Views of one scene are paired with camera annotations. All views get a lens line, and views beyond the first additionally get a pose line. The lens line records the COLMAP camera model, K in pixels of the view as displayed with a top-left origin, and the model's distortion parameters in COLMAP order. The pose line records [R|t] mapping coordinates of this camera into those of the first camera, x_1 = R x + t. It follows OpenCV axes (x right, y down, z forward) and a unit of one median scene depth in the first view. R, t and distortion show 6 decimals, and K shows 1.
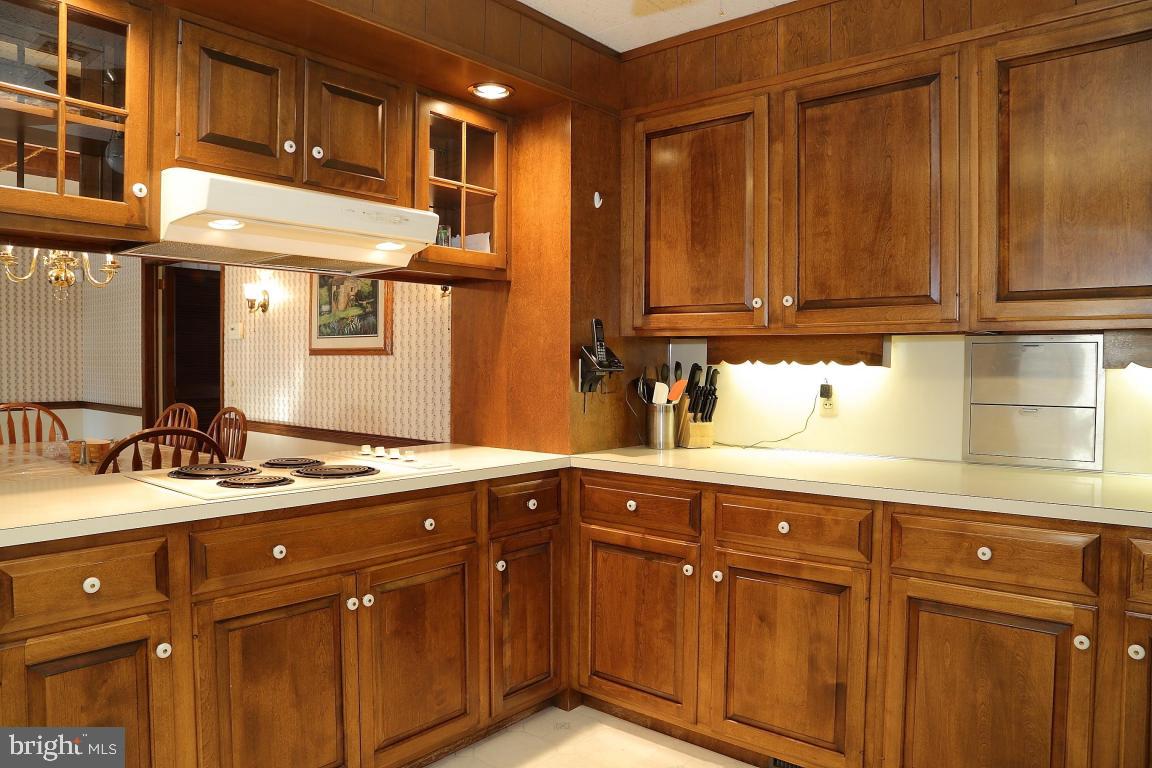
lens RADIAL K [[794.1, 0, 571.6], [0, 794.1, 385.5], [0, 0, 1]] dist [-0.077471, 0.023640]
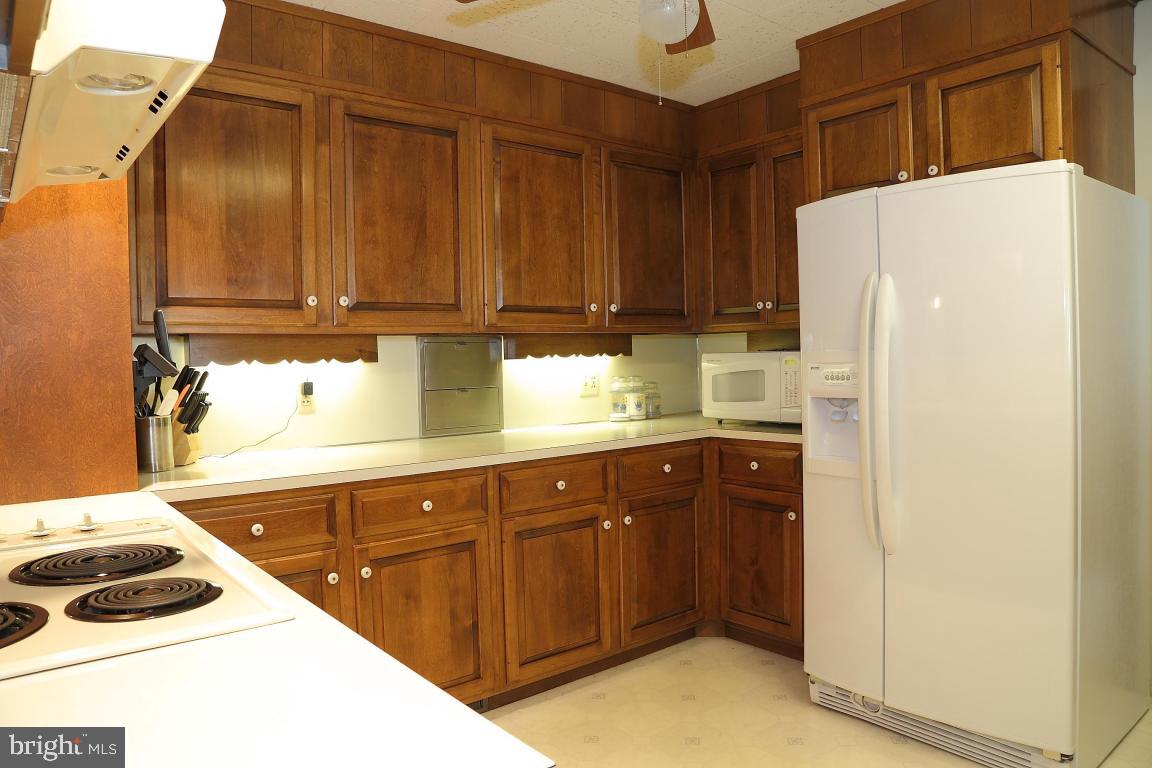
lens RADIAL K [[794.1, 0, 568.8], [0, 794.1, 383.5], [0, 0, 1]] dist [-0.077471, 0.023640]
pose [[0.215308, -0.043982, 0.975555, -0.691450], [0.050964, 0.998130, 0.033752, -0.018687], [-0.975215, 0.042451, 0.217147, 0.494186]]
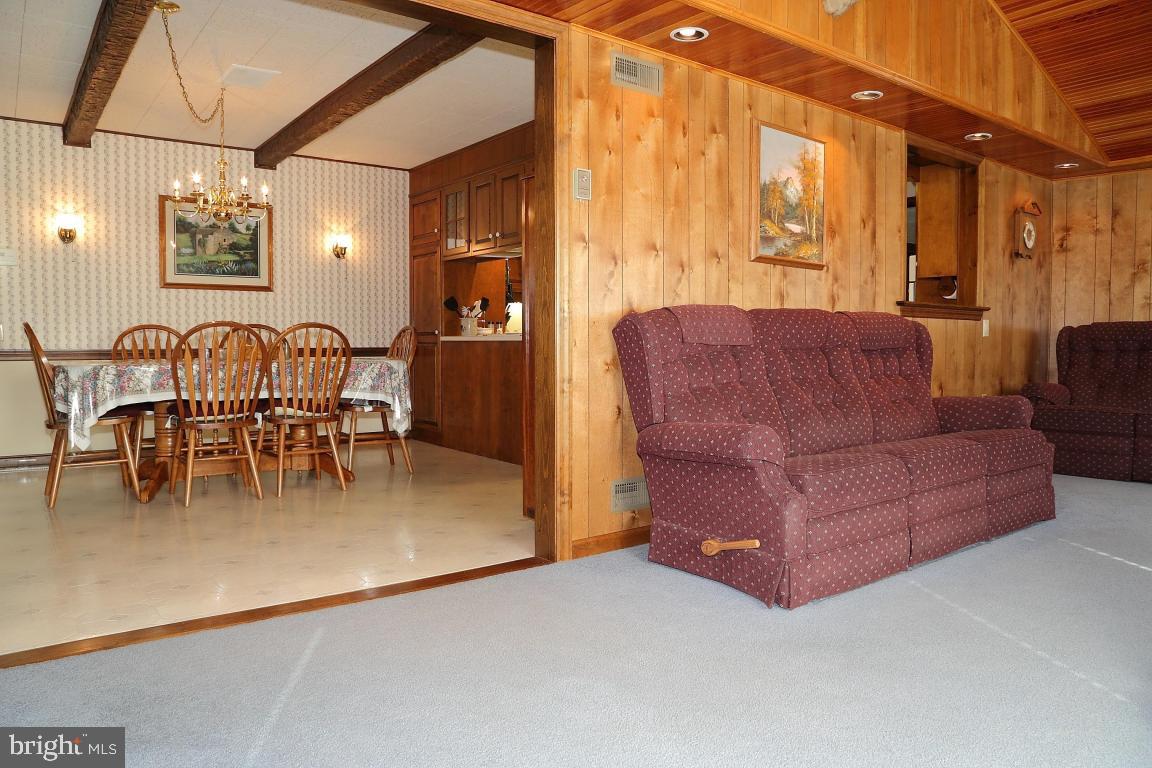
lens RADIAL K [[794.1, 0, 551.5], [0, 794.1, 382.6], [0, 0, 1]] dist [-0.077471, 0.023640]
pose [[0.231671, -0.055925, 0.971185, -2.669126], [0.026188, 0.998343, 0.051242, 0.117268], [-0.972442, 0.013562, 0.232752, 0.313704]]
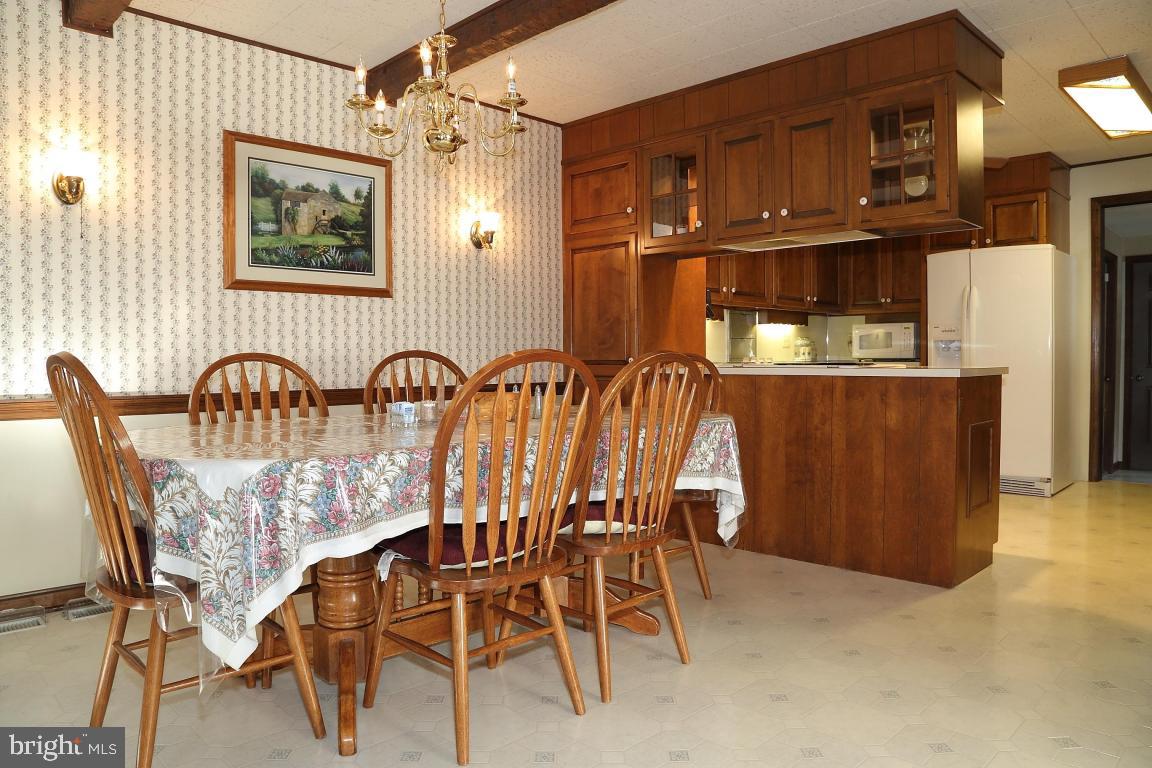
lens RADIAL K [[794.1, 0, 570.0], [0, 794.1, 380.8], [0, 0, 1]] dist [-0.077471, 0.023640]
pose [[0.087362, -0.035488, 0.995544, -1.978542], [0.031037, 0.998977, 0.032887, 0.058836], [-0.995693, 0.028025, 0.088374, 1.271607]]
